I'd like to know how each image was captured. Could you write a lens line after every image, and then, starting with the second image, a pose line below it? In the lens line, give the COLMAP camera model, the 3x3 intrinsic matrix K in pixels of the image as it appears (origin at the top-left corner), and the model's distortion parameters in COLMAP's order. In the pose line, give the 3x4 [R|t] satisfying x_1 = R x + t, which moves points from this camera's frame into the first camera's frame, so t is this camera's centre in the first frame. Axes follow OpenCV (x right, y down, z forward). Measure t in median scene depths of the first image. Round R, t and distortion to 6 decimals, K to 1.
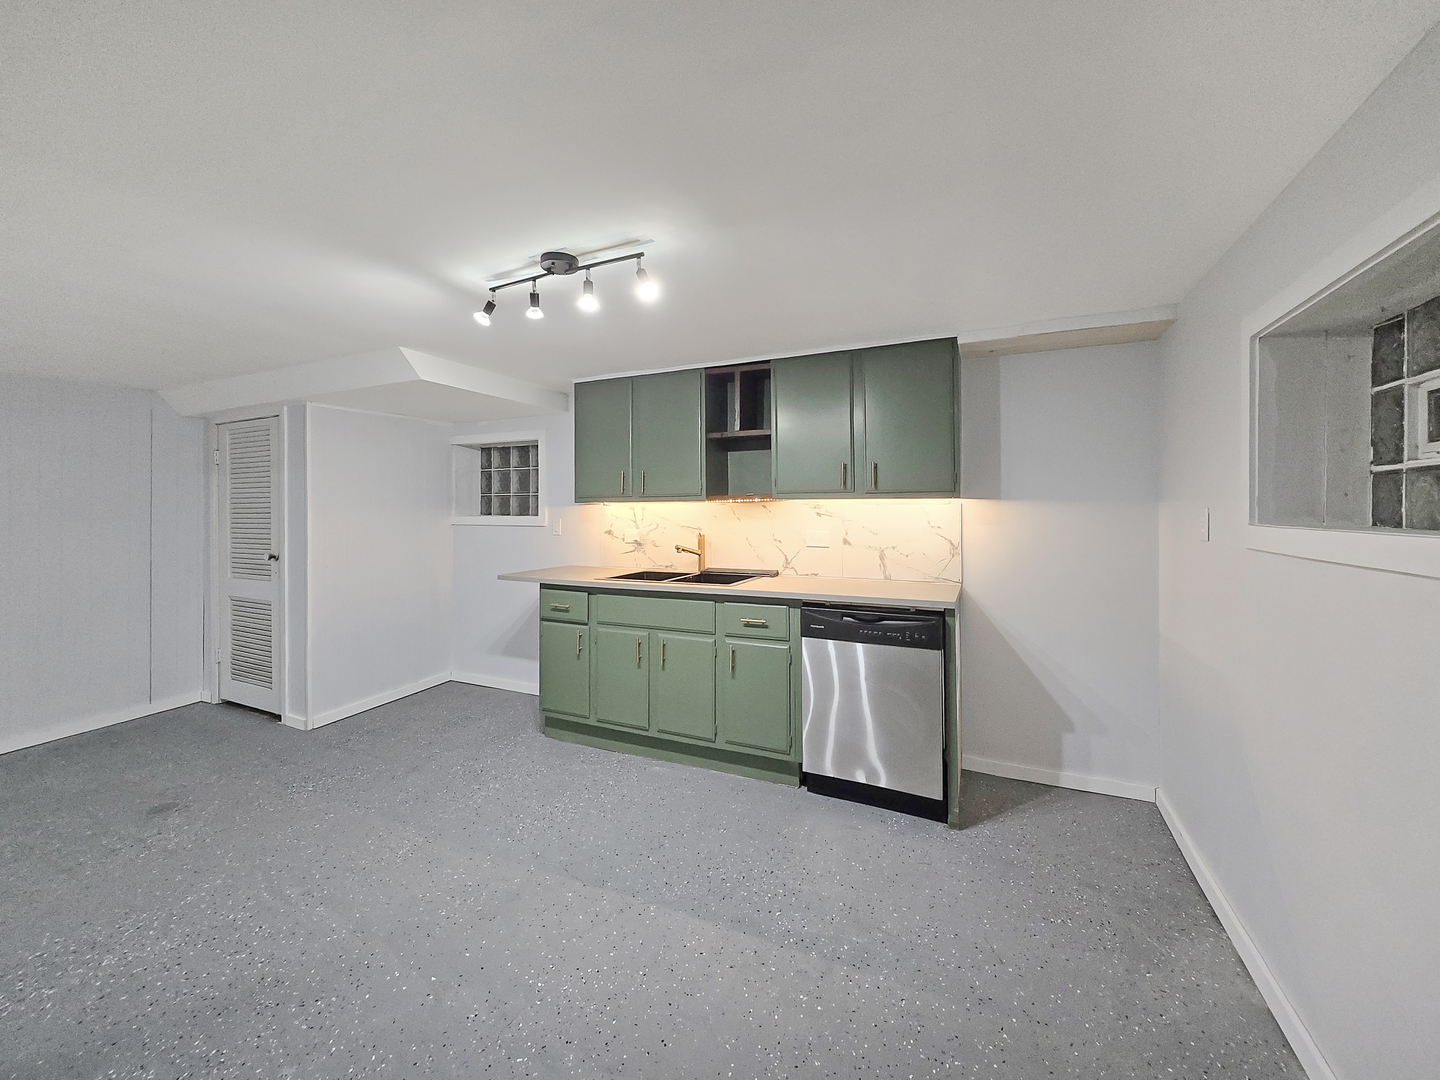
lens RADIAL K [[581.9, 0, 715.7], [0, 581.9, 512.1], [0, 0, 1]] dist [-0.000451, -0.000159]
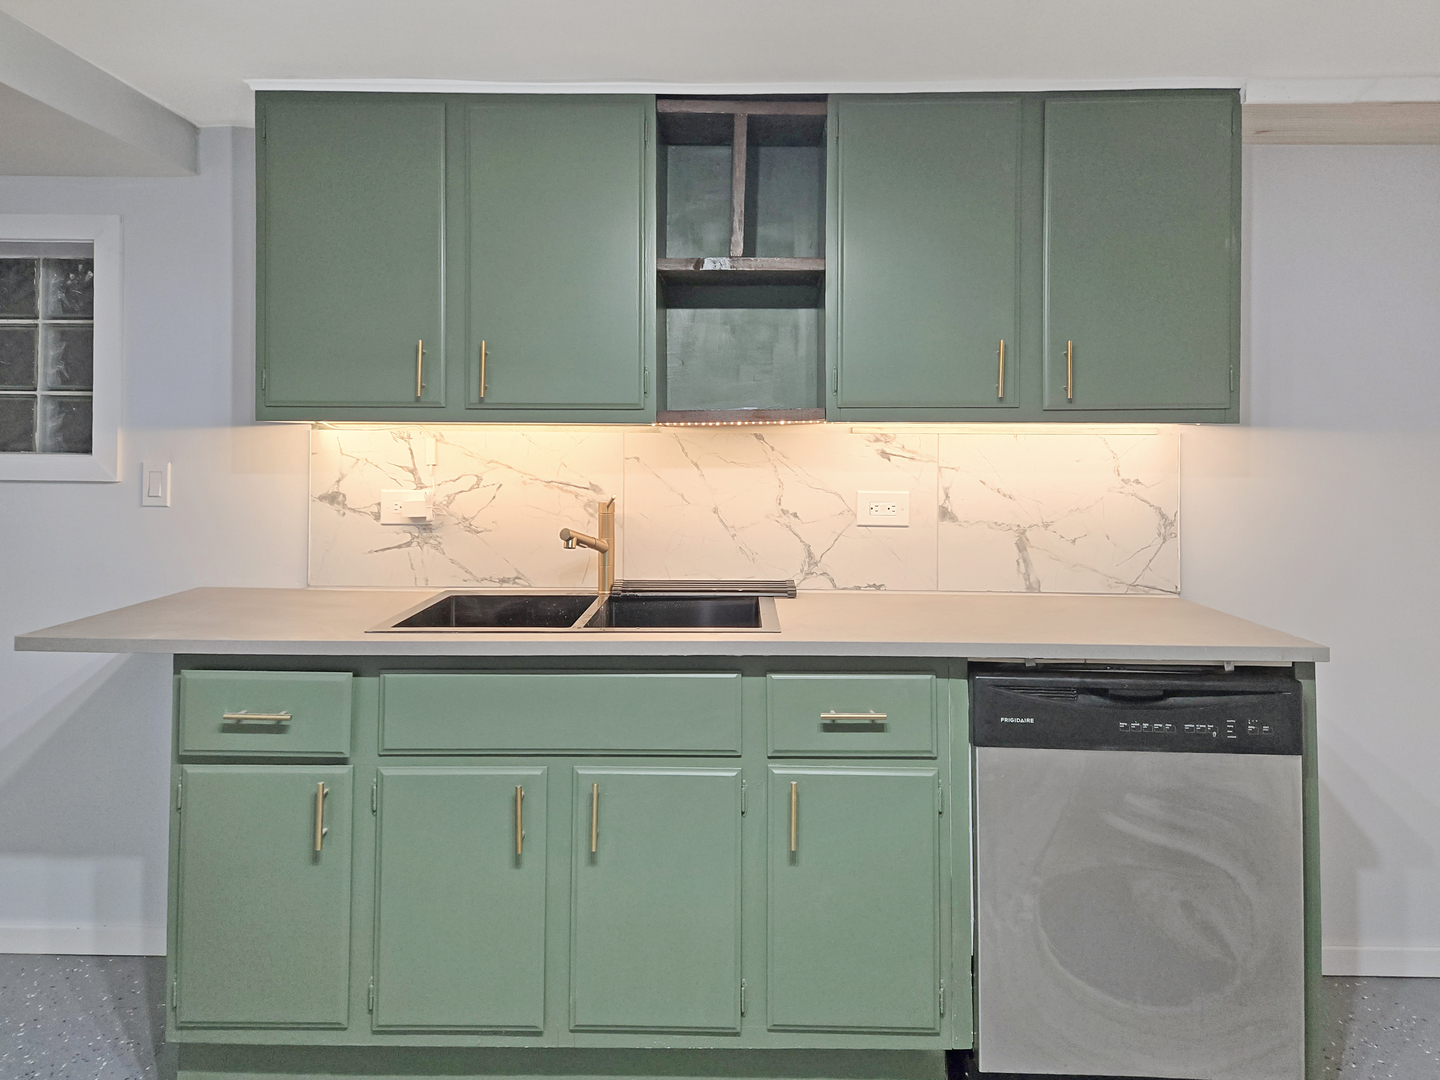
lens RADIAL K [[990.1, 0, 727.7], [0, 990.1, 436.6], [0, 0, 1]] dist [0.058544, -0.048550]
pose [[0.909582, 0.011417, 0.415368, -0.276687], [-0.007577, 0.999912, -0.010892, -0.000928], [-0.415455, 0.006760, 0.909588, 0.358902]]
